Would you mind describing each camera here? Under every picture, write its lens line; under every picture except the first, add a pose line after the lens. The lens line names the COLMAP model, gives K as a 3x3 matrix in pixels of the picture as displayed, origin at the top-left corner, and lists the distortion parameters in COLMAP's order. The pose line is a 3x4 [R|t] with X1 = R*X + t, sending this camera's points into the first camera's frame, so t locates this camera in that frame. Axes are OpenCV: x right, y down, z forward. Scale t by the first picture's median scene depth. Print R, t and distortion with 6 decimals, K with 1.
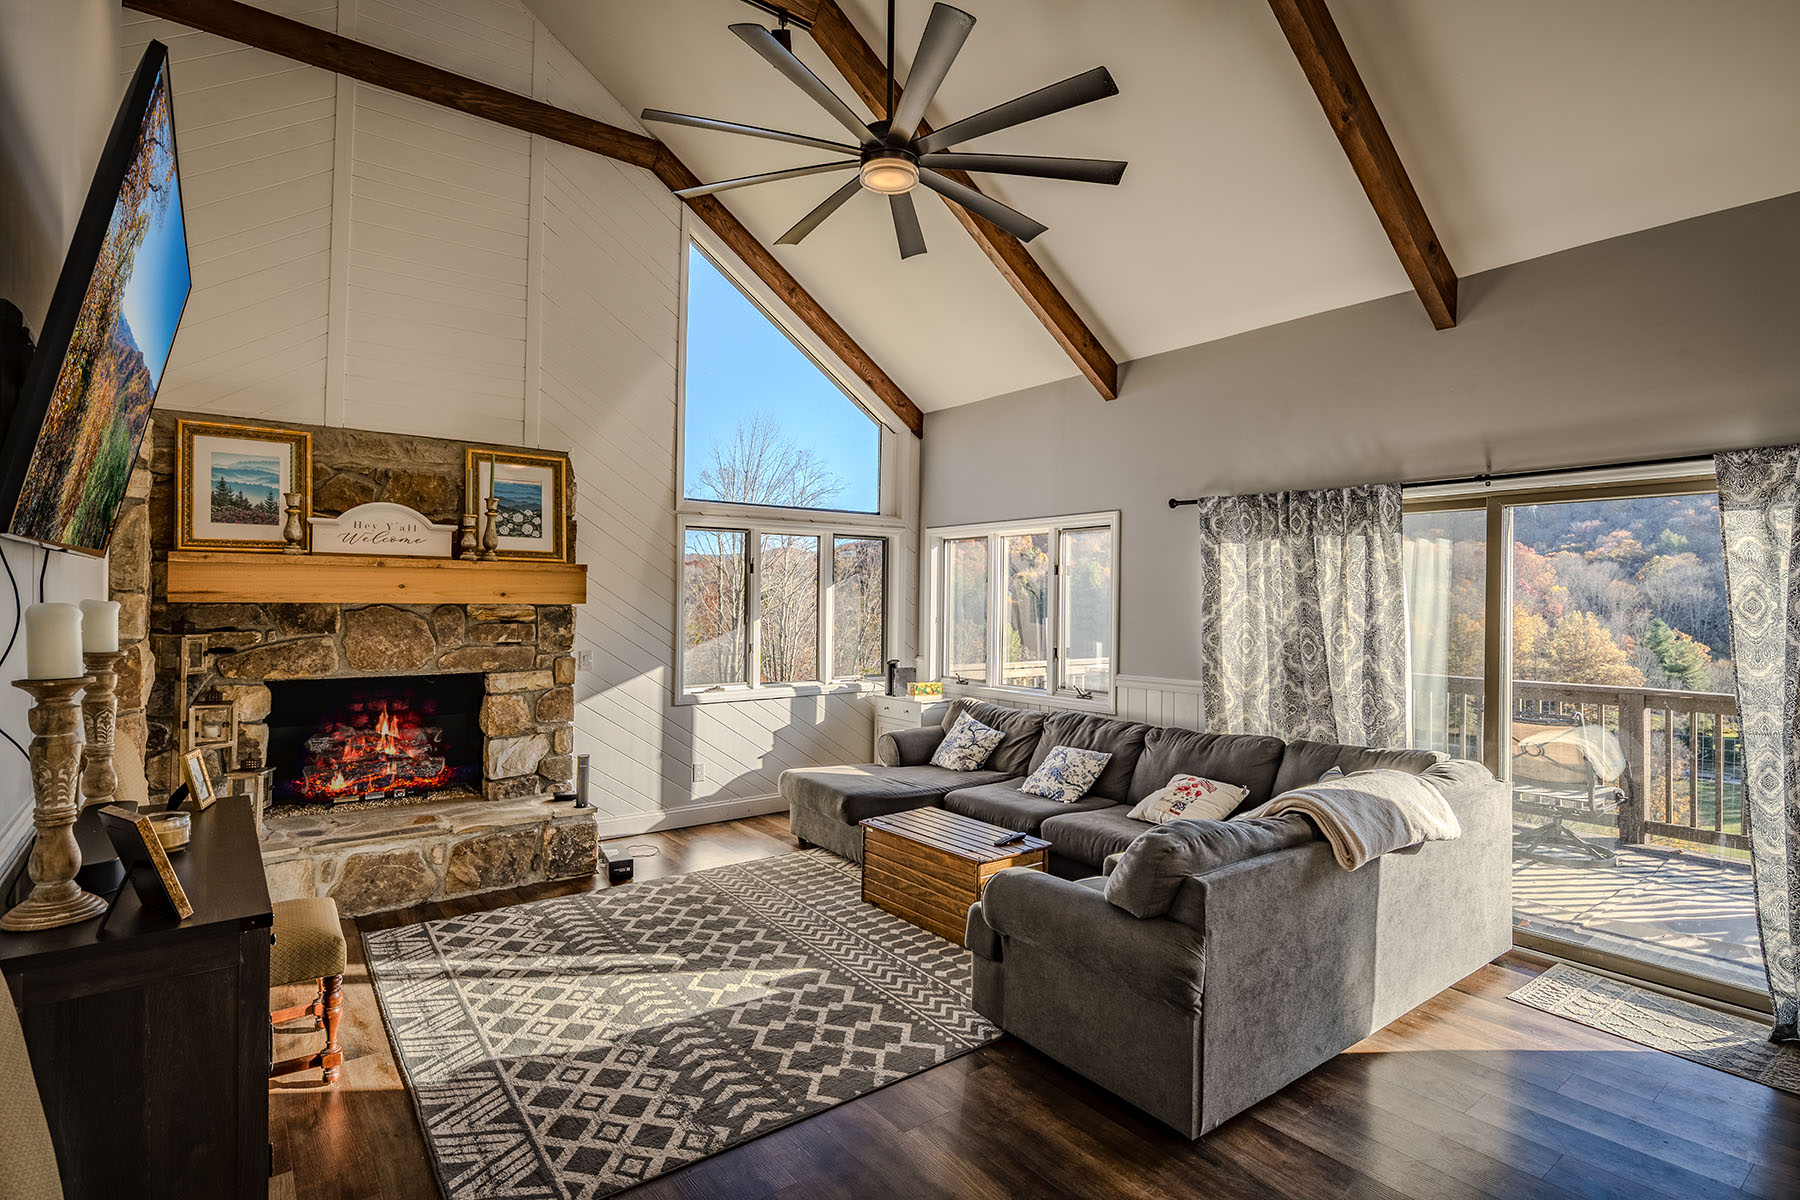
lens RADIAL K [[895.4, 0, 884.6], [0, 895.4, 571.9], [0, 0, 1]] dist [-0.000990, -0.000037]
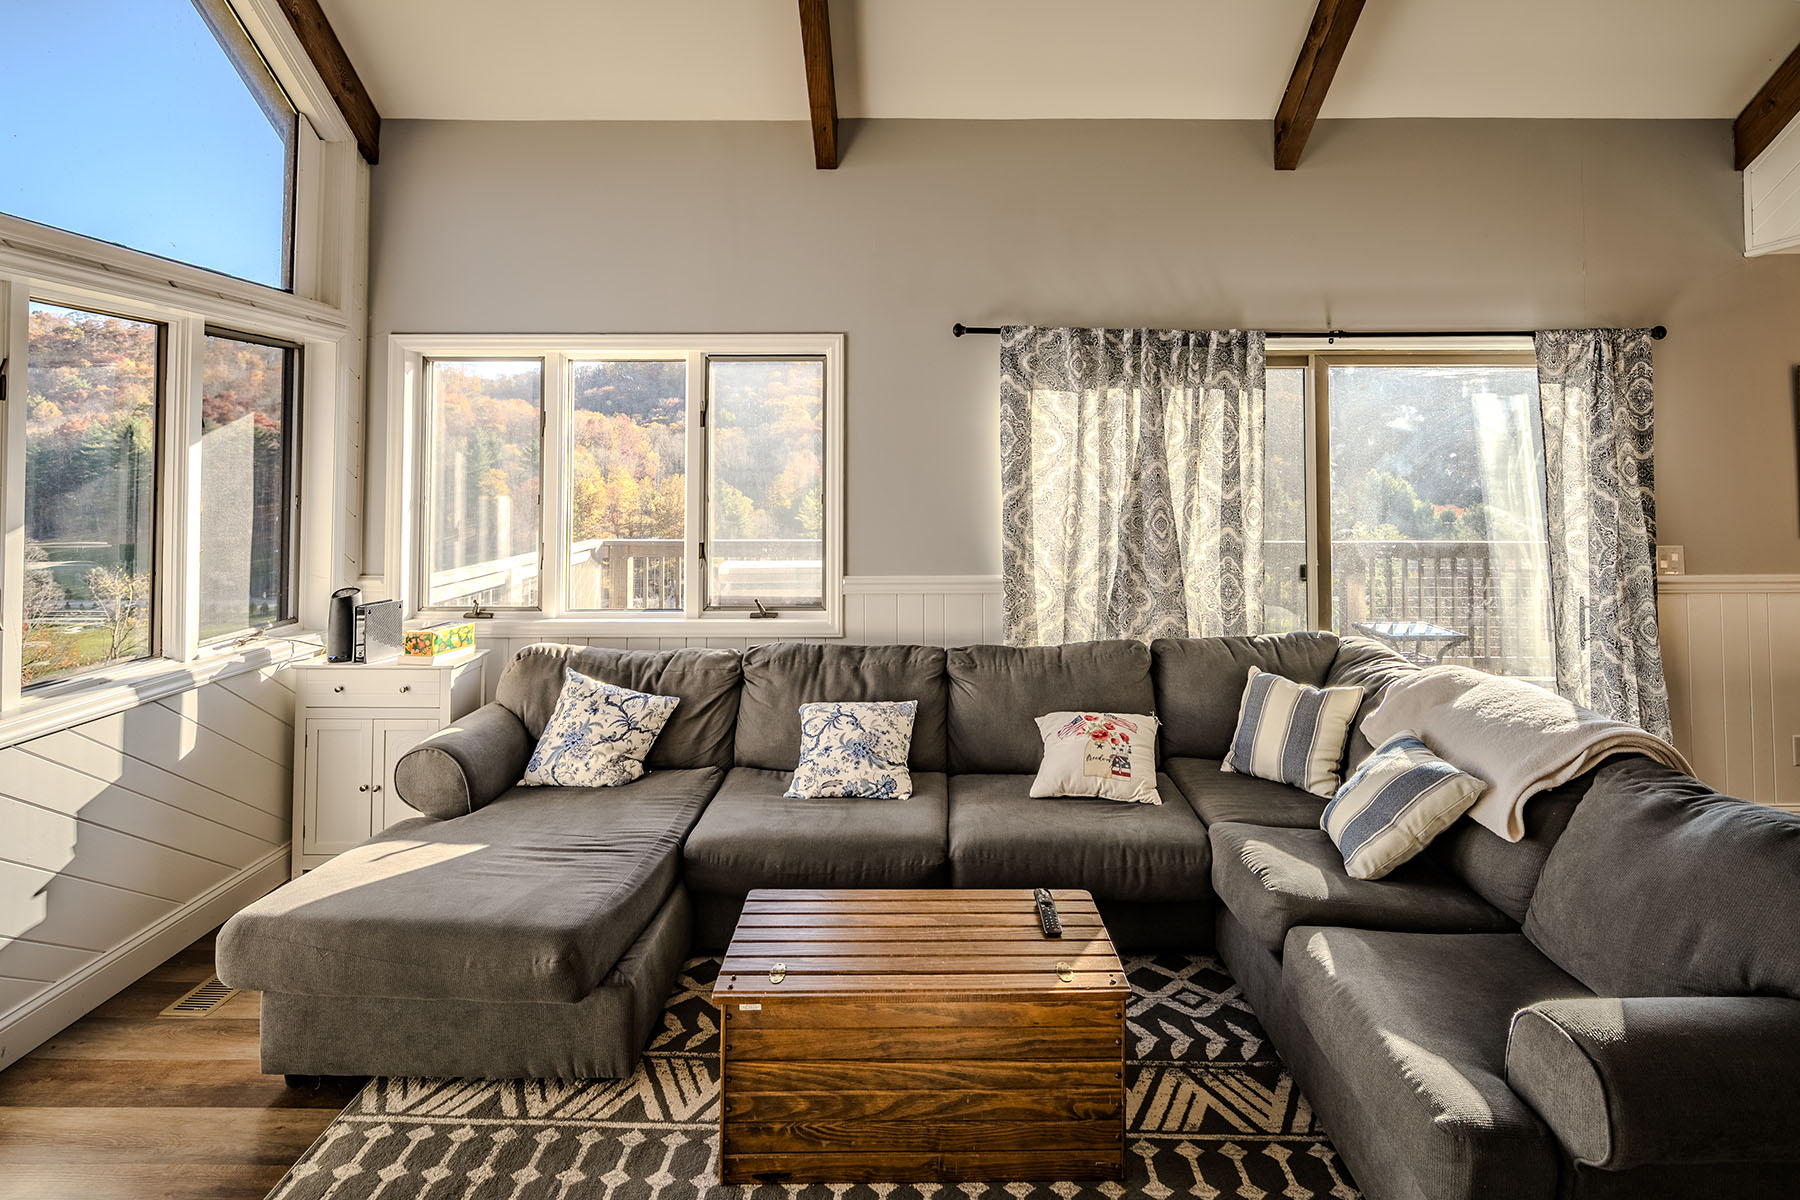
lens RADIAL K [[919.8, 0, 907.8], [0, 919.8, 433.9], [0, 0, 1]] dist [0.003615, 0.000396]
pose [[0.596434, 0.022025, 0.802360, -0.300659], [-0.019618, 0.999725, -0.012859, 0.017153], [-0.802422, -0.008071, 0.596702, 0.616127]]
